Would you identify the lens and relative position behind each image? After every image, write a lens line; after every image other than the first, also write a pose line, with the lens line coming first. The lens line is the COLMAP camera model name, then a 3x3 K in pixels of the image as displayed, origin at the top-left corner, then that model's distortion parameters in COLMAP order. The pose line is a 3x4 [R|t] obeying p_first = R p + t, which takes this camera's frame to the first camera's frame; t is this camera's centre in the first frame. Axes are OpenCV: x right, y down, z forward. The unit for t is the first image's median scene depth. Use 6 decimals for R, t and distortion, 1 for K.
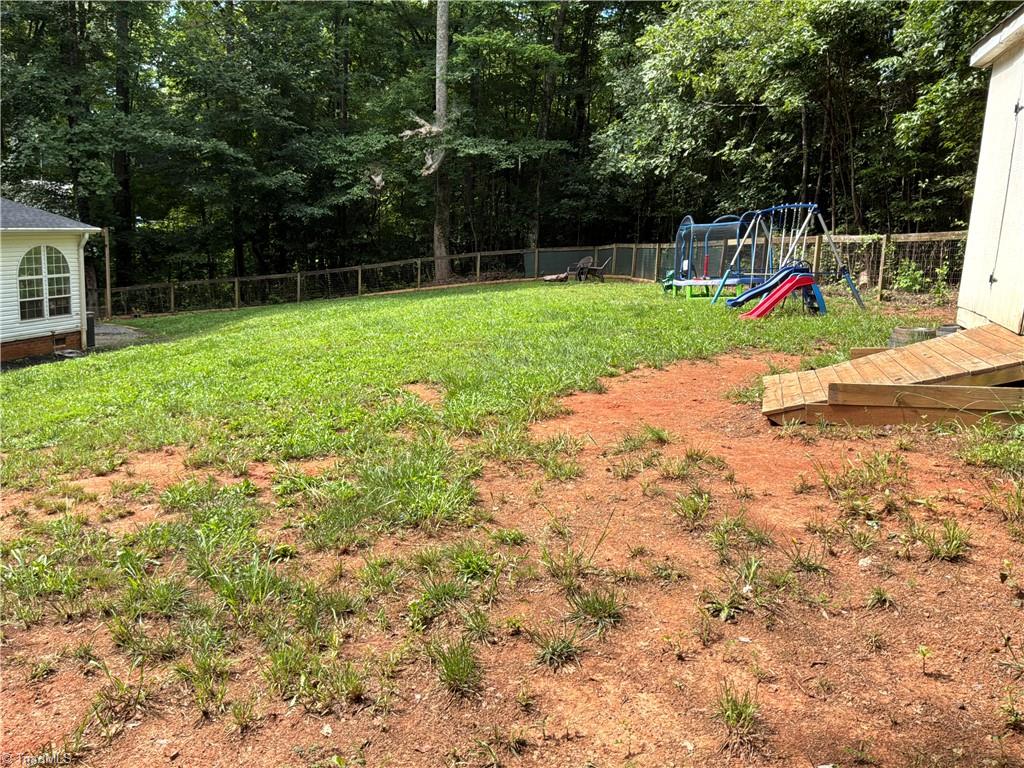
lens RADIAL K [[866.9, 0, 473.2], [0, 866.9, 401.1], [0, 0, 1]] dist [0.043384, -0.059249]
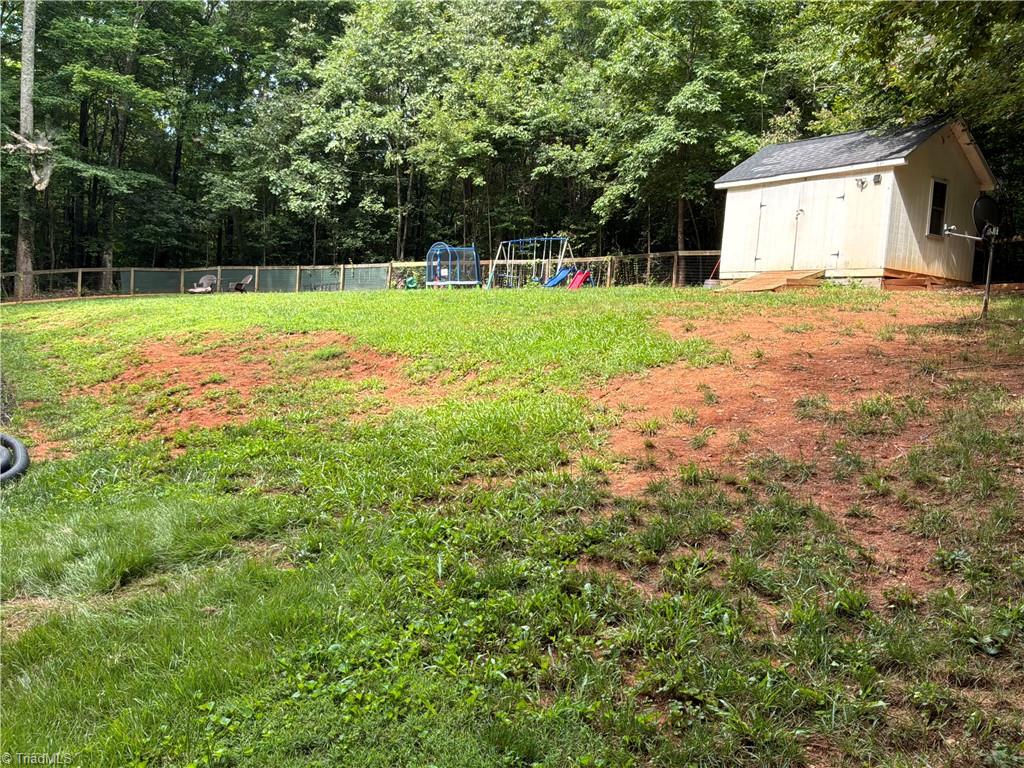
lens RADIAL K [[866.9, 0, 511.4], [0, 866.9, 385.2], [0, 0, 1]] dist [0.043384, -0.059249]
pose [[0.665933, -0.046393, 0.744568, -1.211334], [0.106744, 0.993720, -0.033553, 0.164753], [-0.738335, 0.101823, 0.666703, -0.197104]]
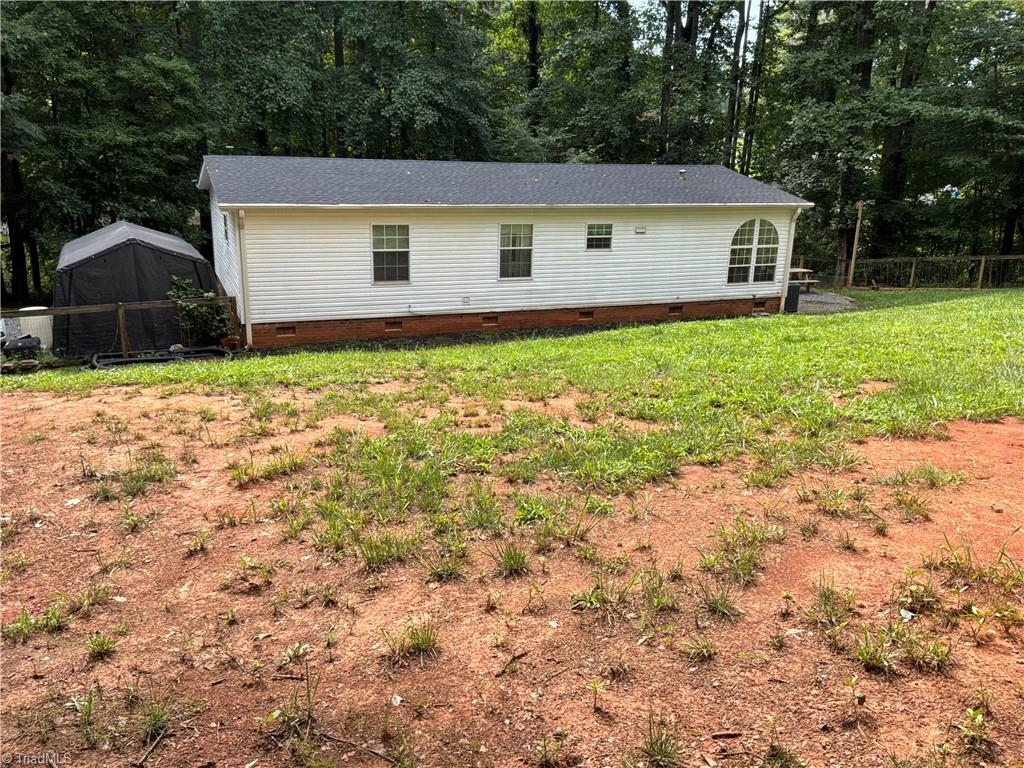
lens RADIAL K [[866.9, 0, 507.8], [0, 866.9, 393.4], [0, 0, 1]] dist [0.043384, -0.059249]
pose [[0.605656, 0.180508, -0.774983, 0.220615], [-0.158447, 0.981785, 0.104848, -0.022724], [0.779792, 0.059292, 0.623224, 0.057037]]
